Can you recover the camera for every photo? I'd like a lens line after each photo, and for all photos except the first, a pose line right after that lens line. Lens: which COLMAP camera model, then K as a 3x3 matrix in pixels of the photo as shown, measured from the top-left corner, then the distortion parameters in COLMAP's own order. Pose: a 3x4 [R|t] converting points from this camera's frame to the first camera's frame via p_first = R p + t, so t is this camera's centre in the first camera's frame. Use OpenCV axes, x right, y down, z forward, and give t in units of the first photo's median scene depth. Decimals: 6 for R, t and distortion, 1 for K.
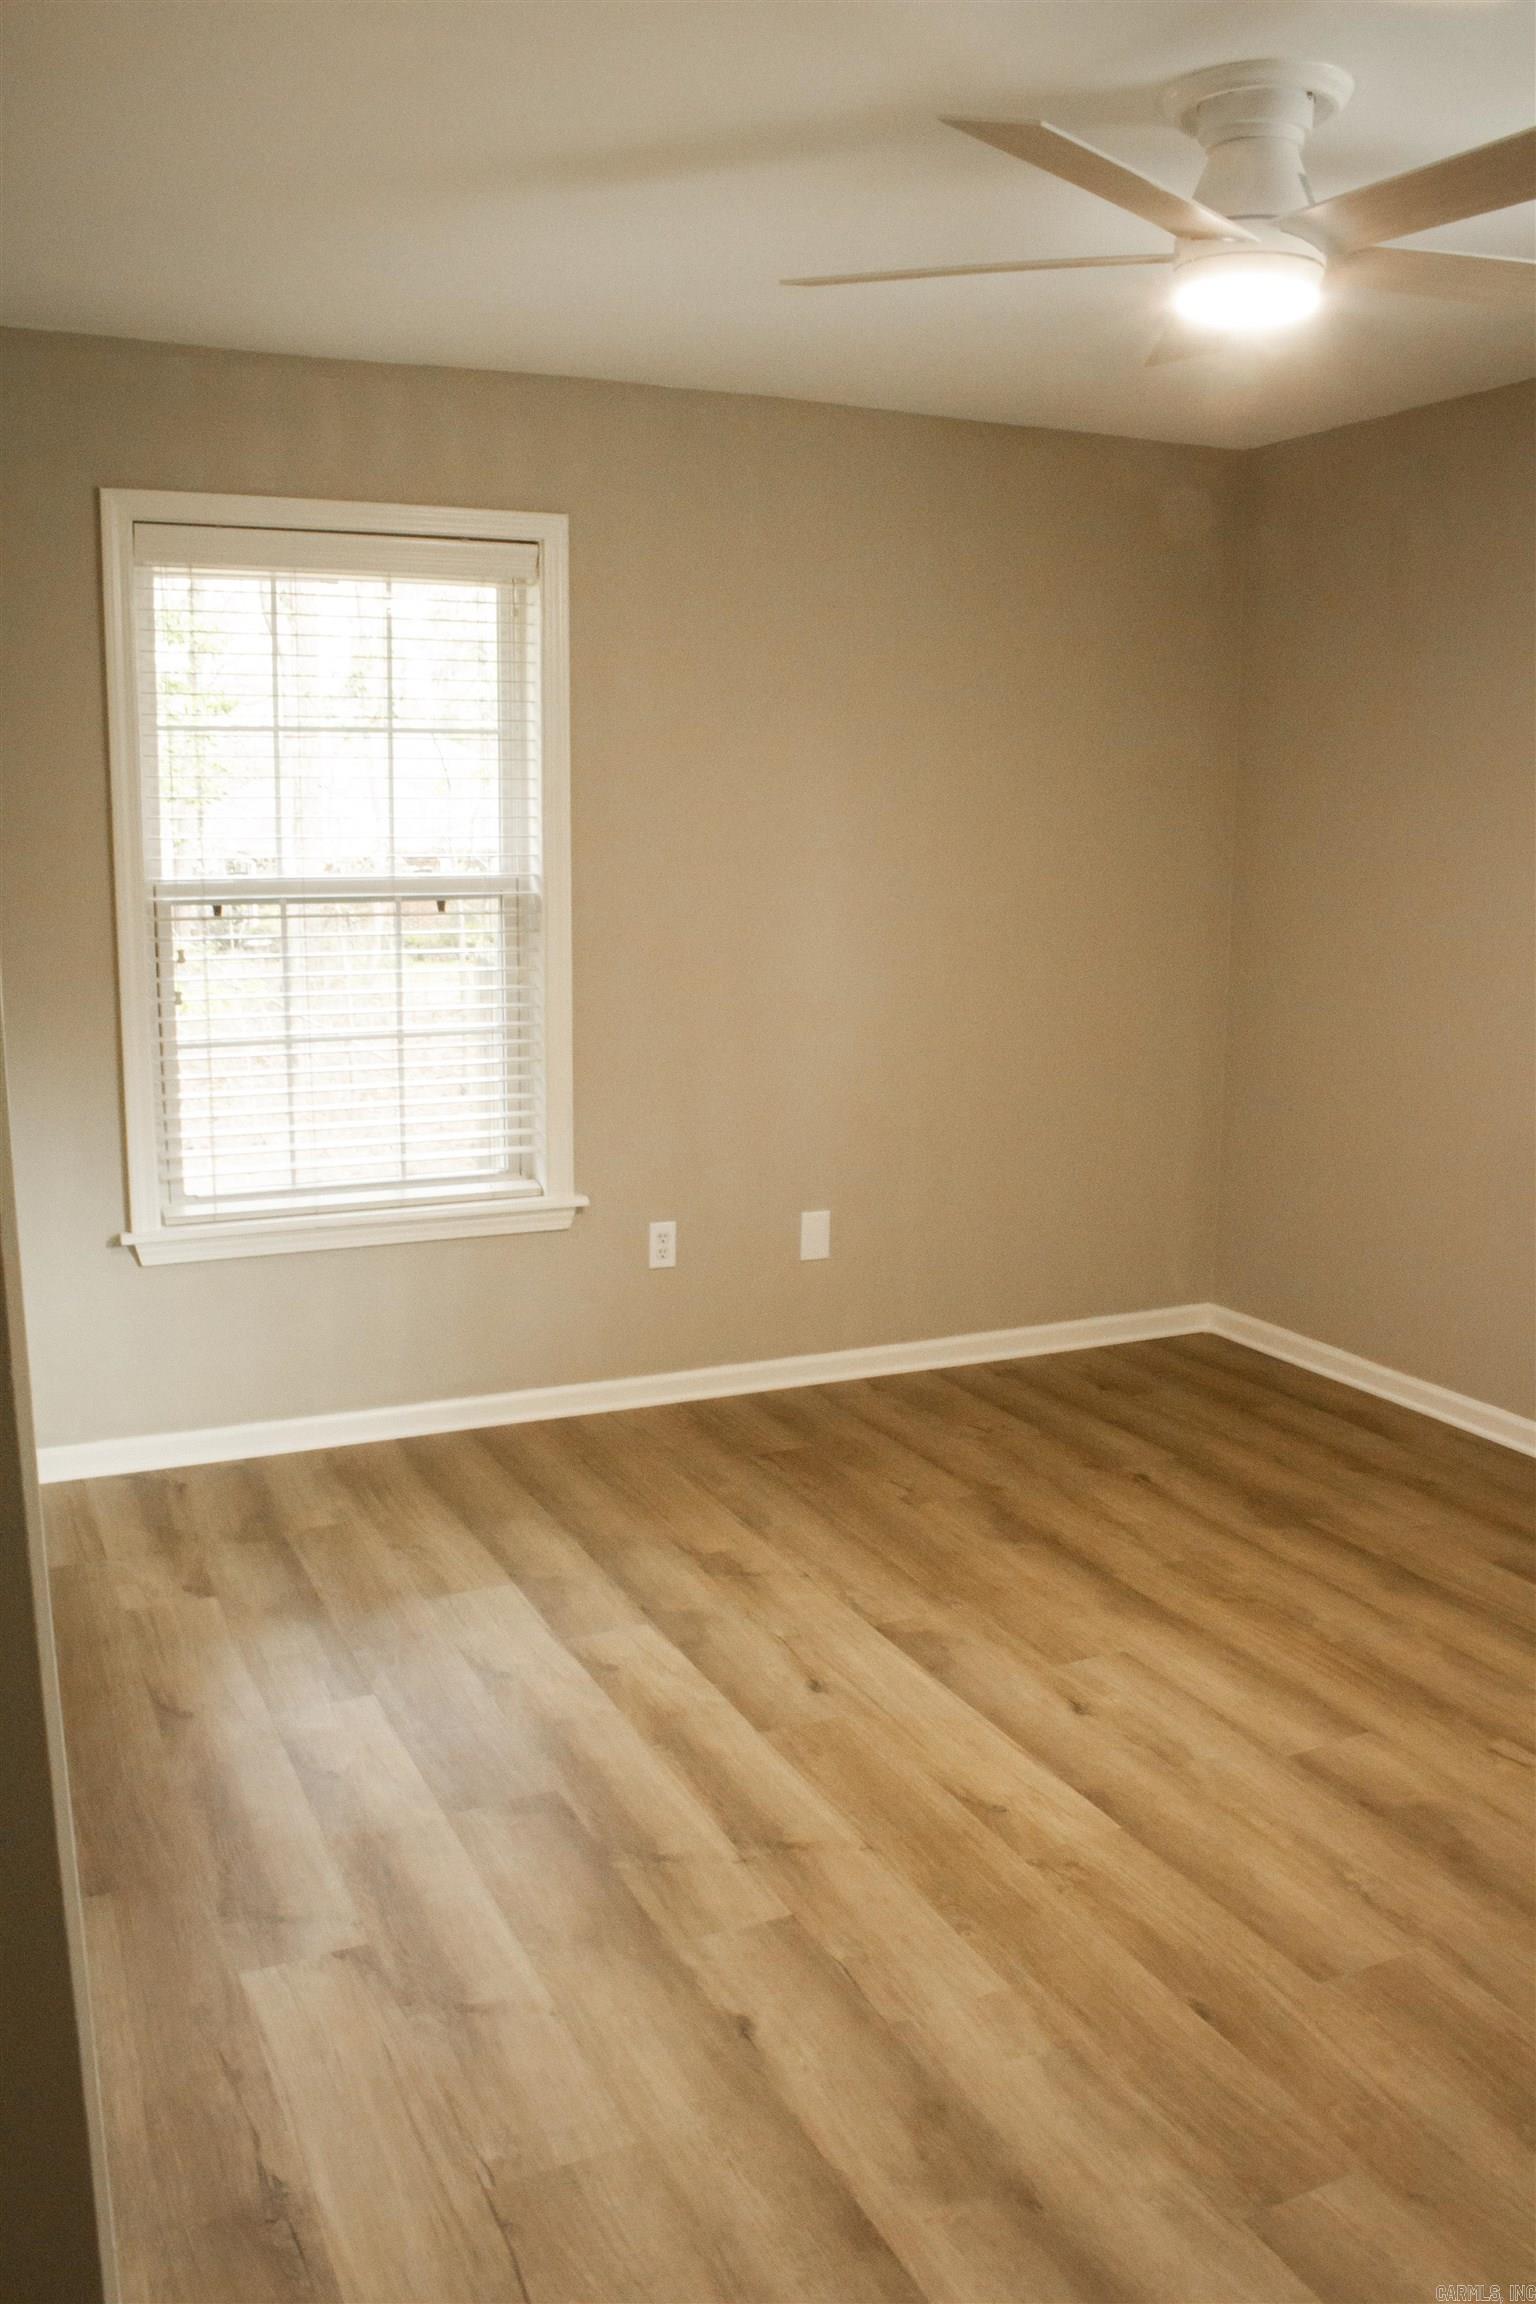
lens RADIAL K [[1913.1, 0, 761.4], [0, 1913.1, 1182.5], [0, 0, 1]] dist [-0.170061, 0.134340]
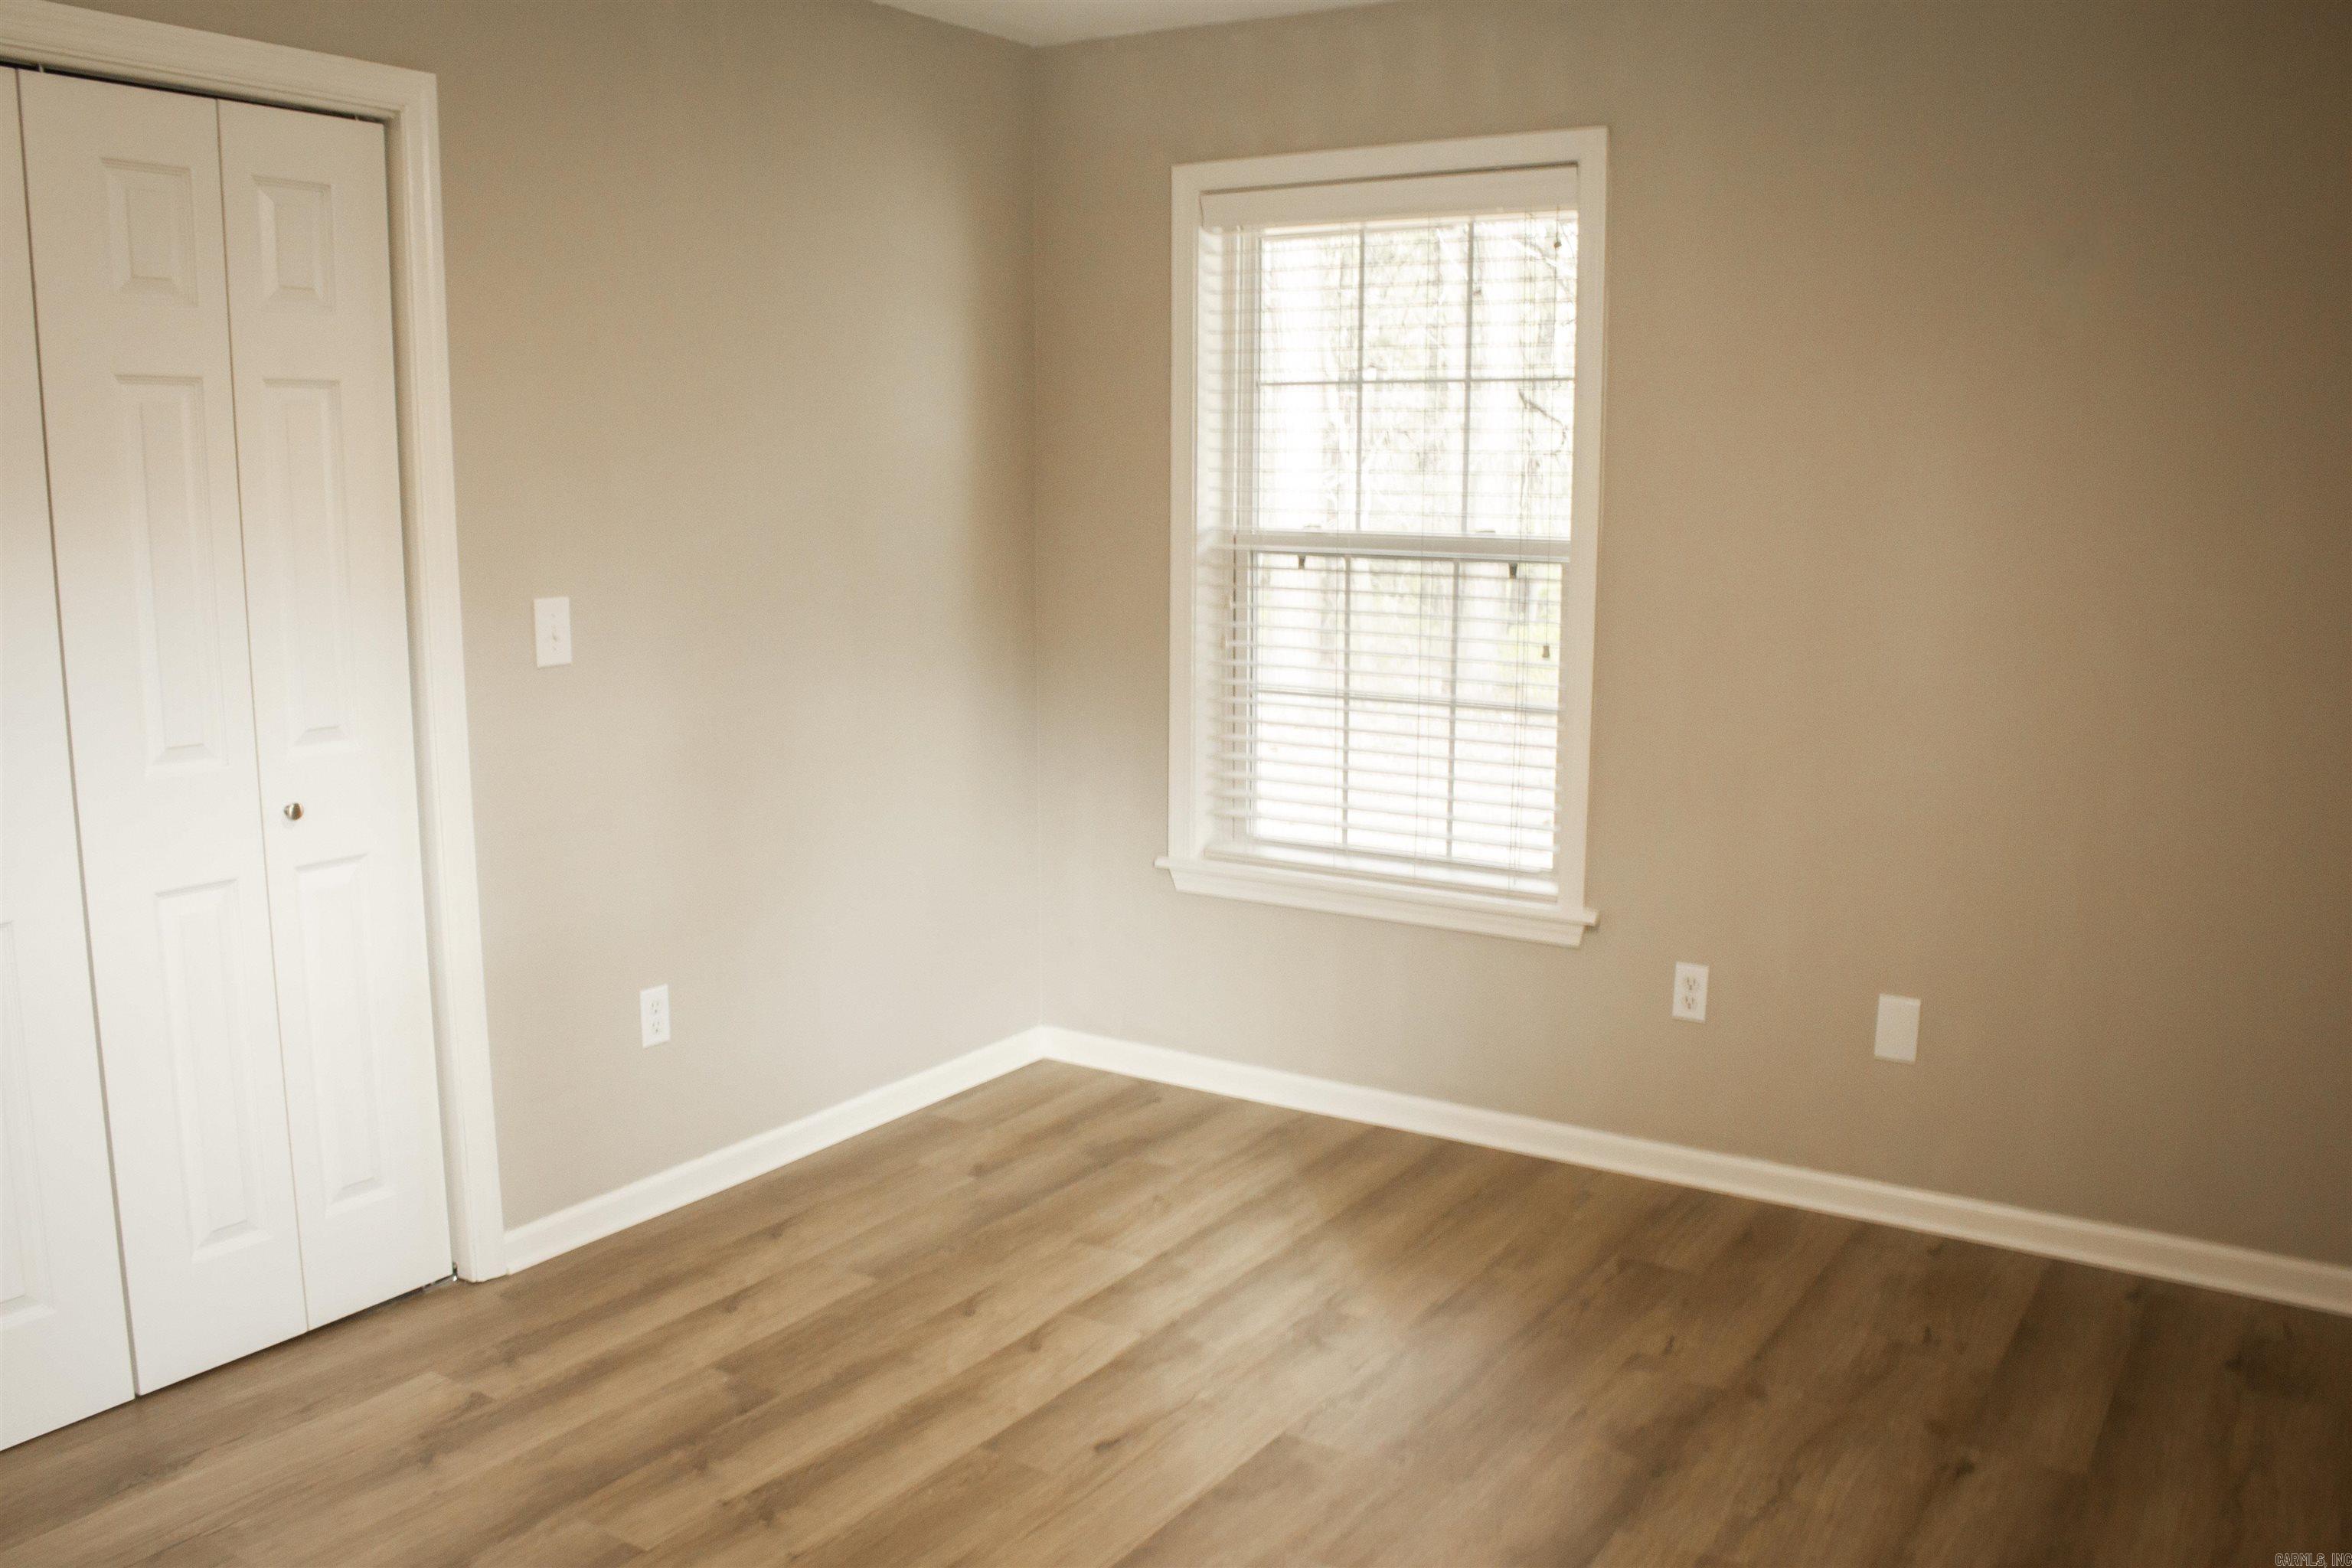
lens RADIAL K [[1953.0, 0, 1144.7], [0, 1953.0, 784.7], [0, 0, 1]] dist [-0.170061, 0.134340]
pose [[0.515895, 0.126829, -0.847211, 0.572259], [-0.166635, 0.984946, 0.045978, -0.060119], [0.840289, 0.117455, 0.529263, 0.386201]]
